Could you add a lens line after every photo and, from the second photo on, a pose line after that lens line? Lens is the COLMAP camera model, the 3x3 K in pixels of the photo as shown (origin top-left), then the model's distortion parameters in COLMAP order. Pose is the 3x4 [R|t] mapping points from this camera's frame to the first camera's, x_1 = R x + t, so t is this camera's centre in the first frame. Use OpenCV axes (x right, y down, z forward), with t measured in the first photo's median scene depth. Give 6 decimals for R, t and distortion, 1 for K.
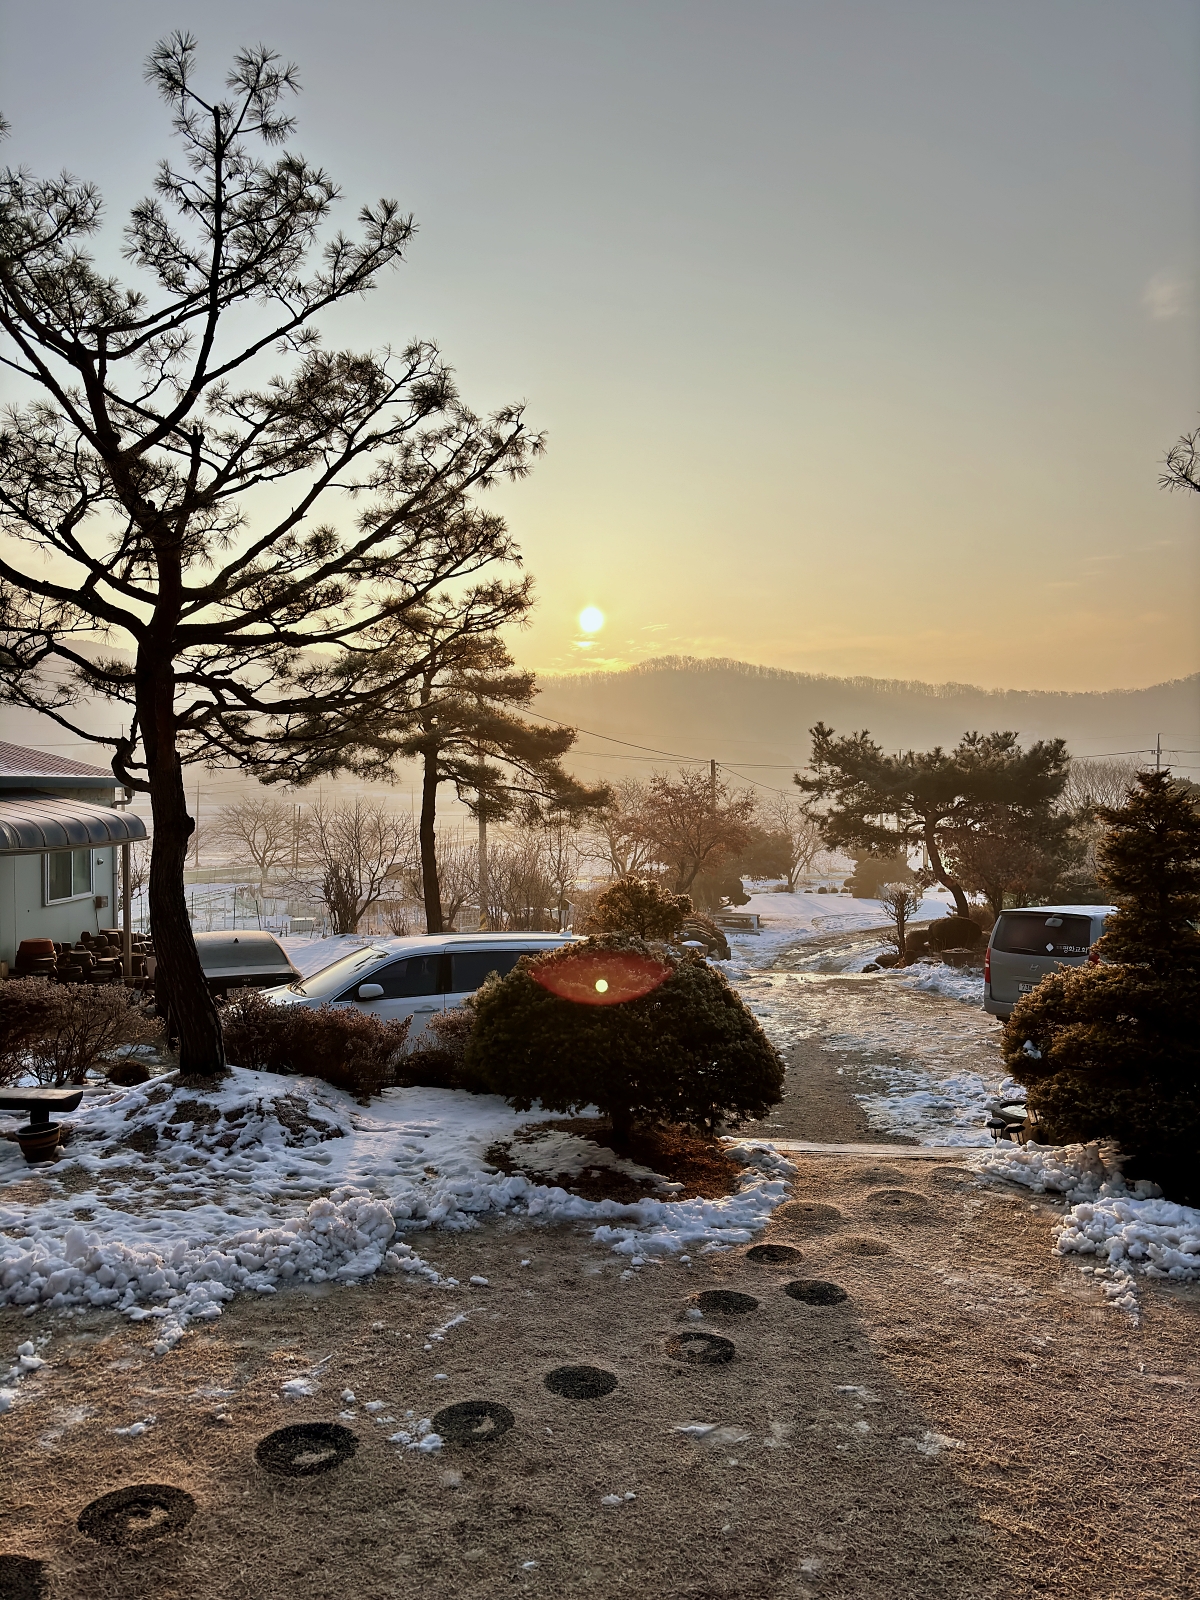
lens RADIAL K [[1208.7, 0, 593.9], [0, 1208.7, 797.9], [0, 0, 1]] dist [0.035188, -0.029100]
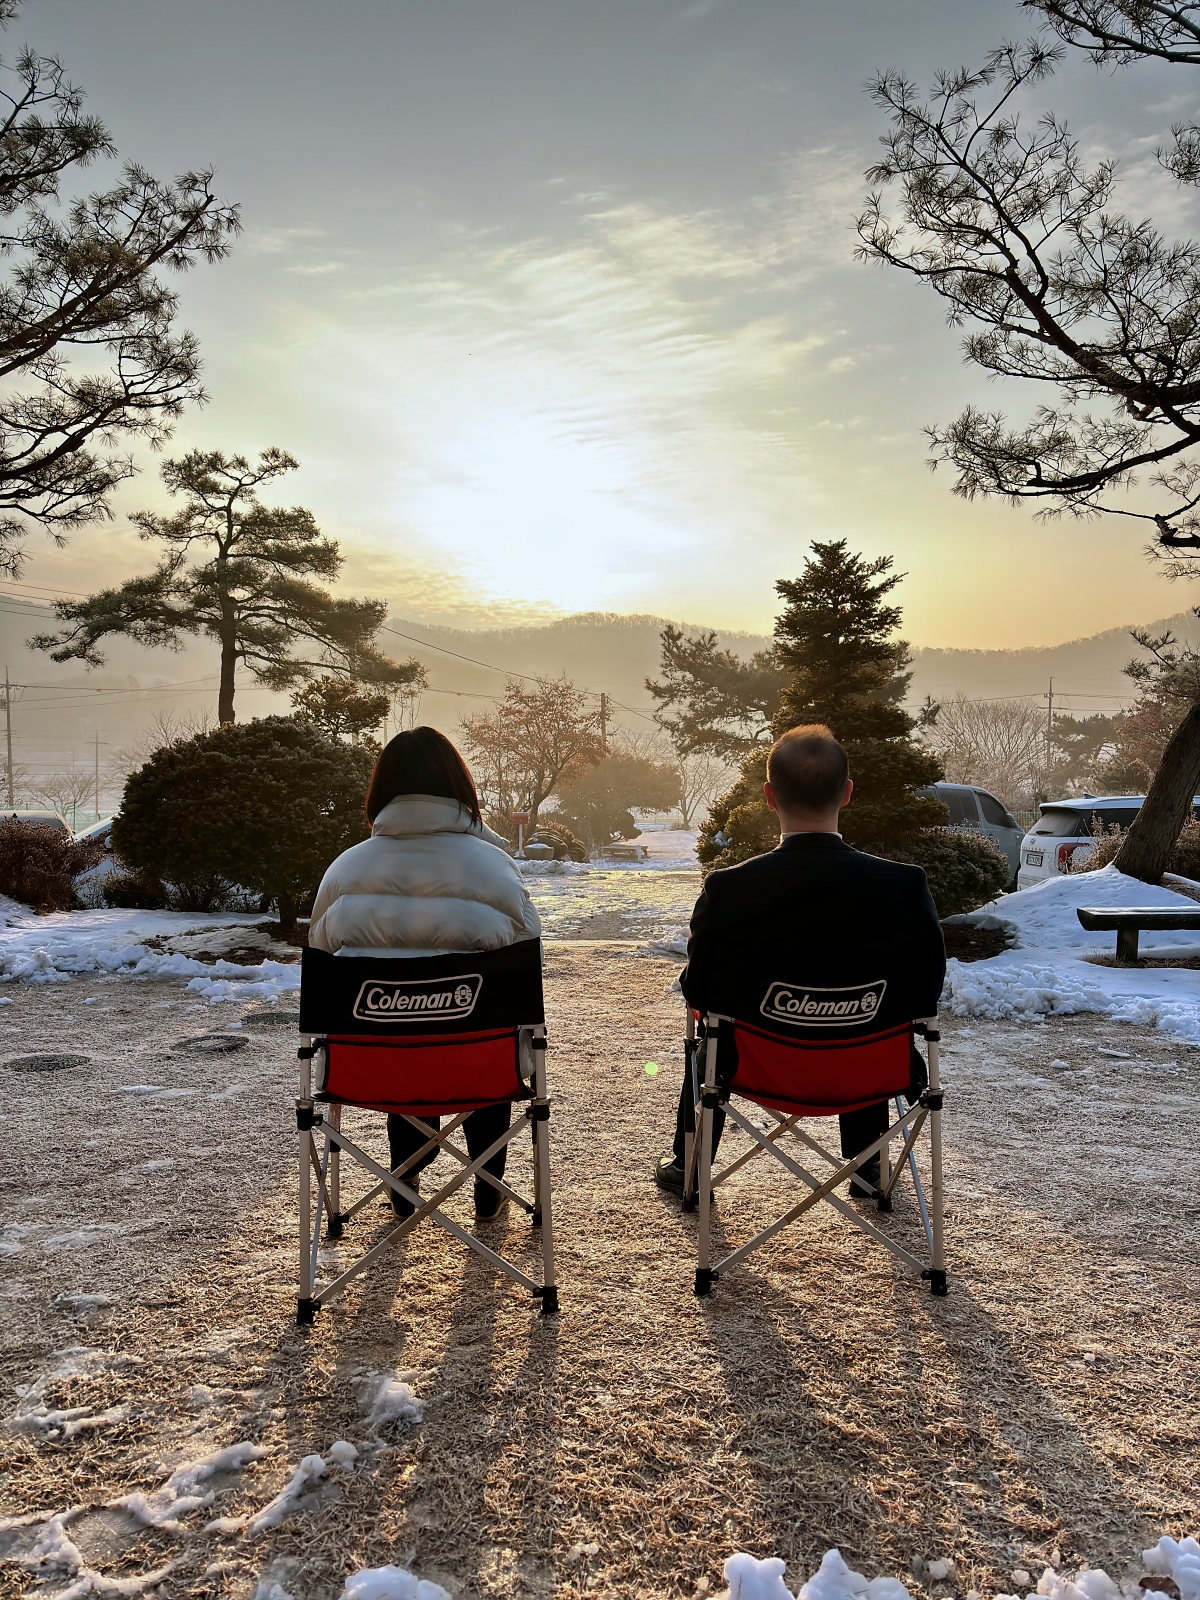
lens RADIAL K [[1208.7, 0, 594.5], [0, 1208.7, 808.9], [0, 0, 1]] dist [0.035188, -0.029100]
pose [[0.998023, -0.005329, 0.062629, 0.178638], [0.002603, 0.999049, 0.043527, 0.126751], [-0.062802, -0.043278, 0.997087, 0.028544]]
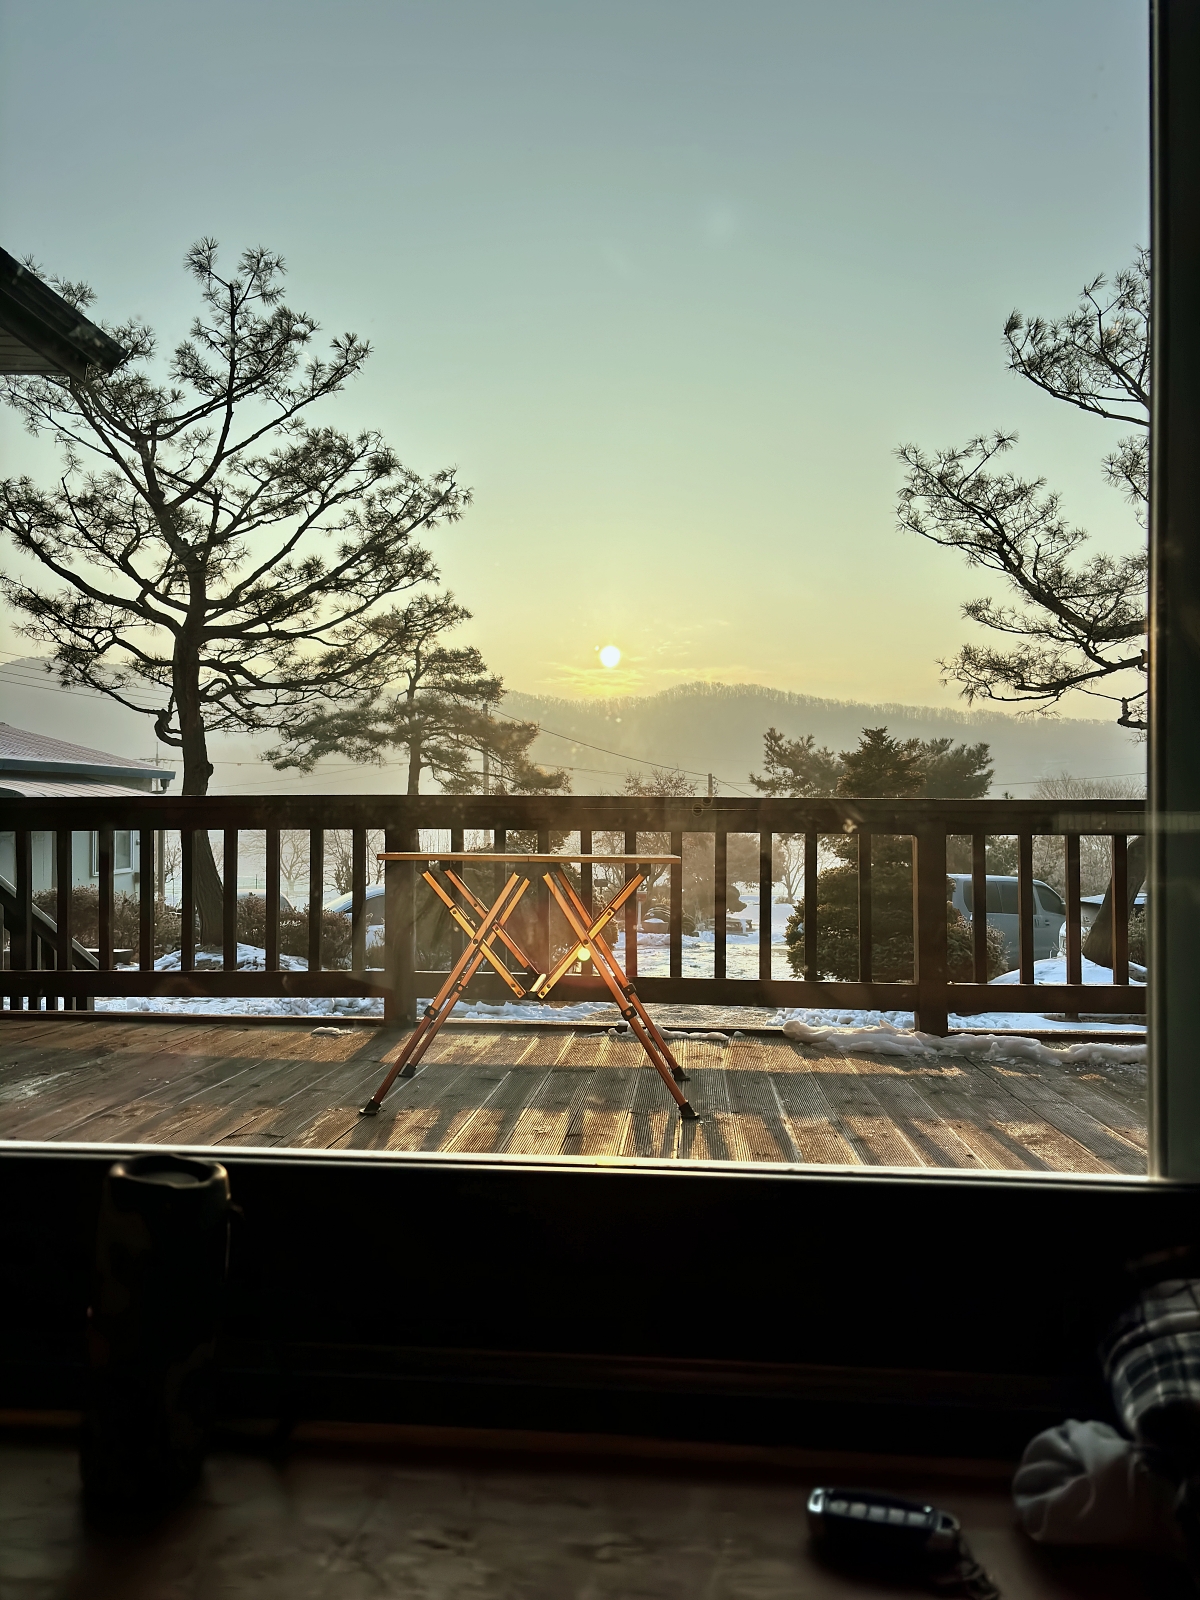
lens RADIAL K [[1208.7, 0, 592.8], [0, 1208.7, 798.1], [0, 0, 1]] dist [0.035188, -0.029100]
pose [[0.999658, 0.007124, -0.025157, 0.138276], [-0.007653, 0.999750, -0.020991, 0.079114], [0.025001, 0.021177, 0.999463, -0.370709]]
